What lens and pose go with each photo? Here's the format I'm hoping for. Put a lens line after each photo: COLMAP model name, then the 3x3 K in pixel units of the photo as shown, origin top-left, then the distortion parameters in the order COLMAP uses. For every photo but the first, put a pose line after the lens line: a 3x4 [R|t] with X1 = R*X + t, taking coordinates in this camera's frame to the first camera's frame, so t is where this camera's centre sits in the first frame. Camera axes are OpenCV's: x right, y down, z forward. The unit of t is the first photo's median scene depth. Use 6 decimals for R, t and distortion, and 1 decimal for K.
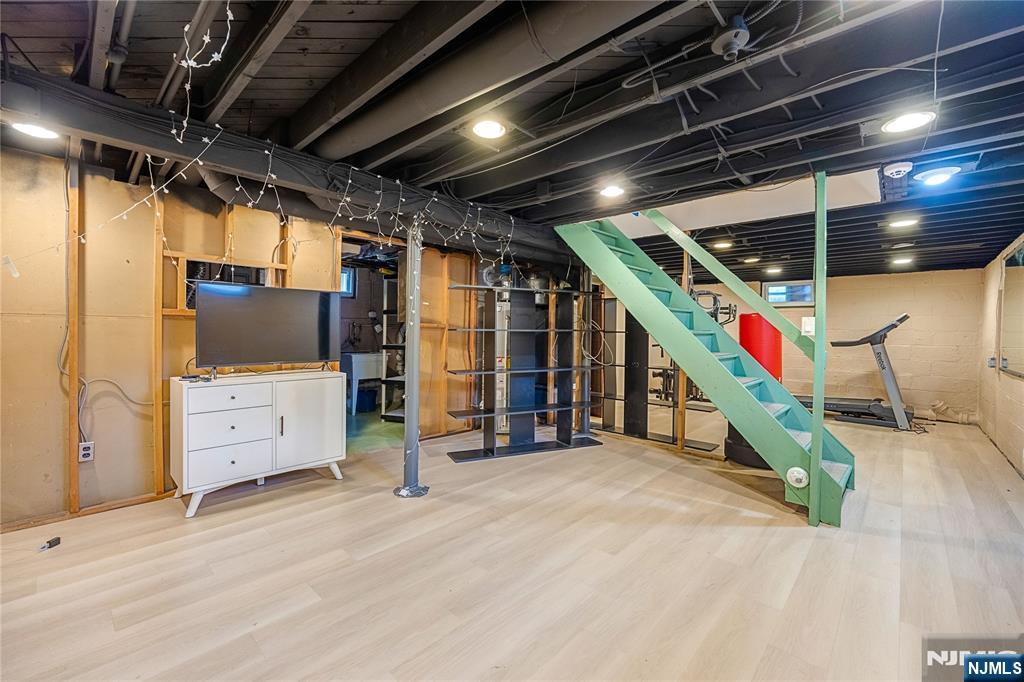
lens RADIAL K [[420.2, 0, 508.9], [0, 420.2, 336.1], [0, 0, 1]] dist [-0.010274, -0.000010]
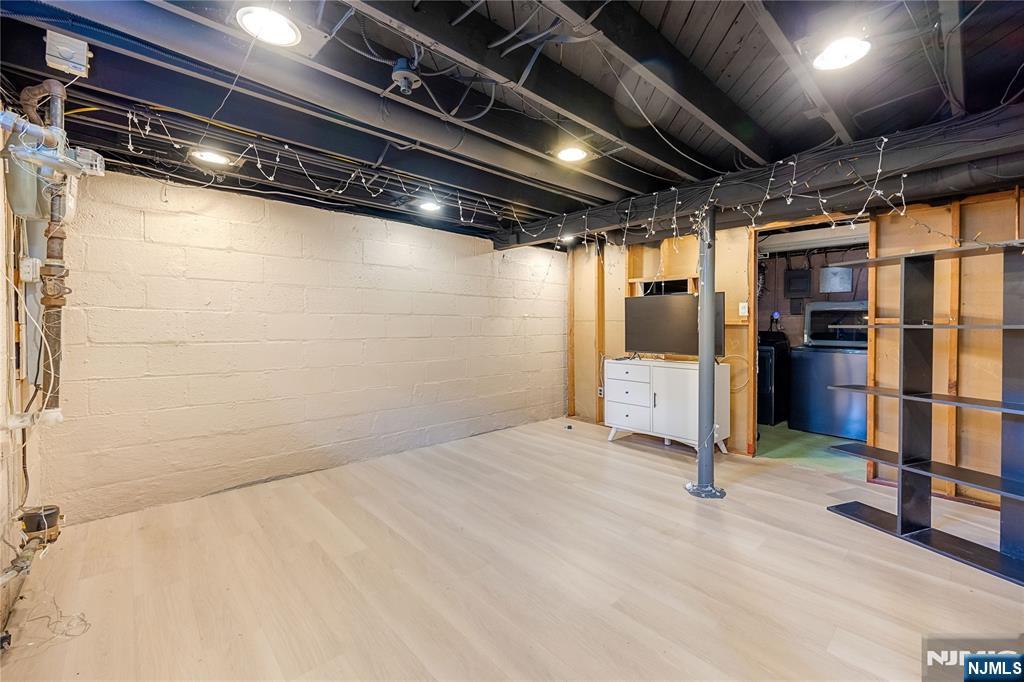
lens RADIAL K [[420.2, 0, 508.9], [0, 420.2, 336.1], [0, 0, 1]] dist [-0.010274, -0.000010]
pose [[-0.097162, 0.014990, -0.995156, 0.806721], [-0.010426, 0.999816, 0.016078, -0.004260], [0.995214, 0.011937, -0.096988, 0.658730]]
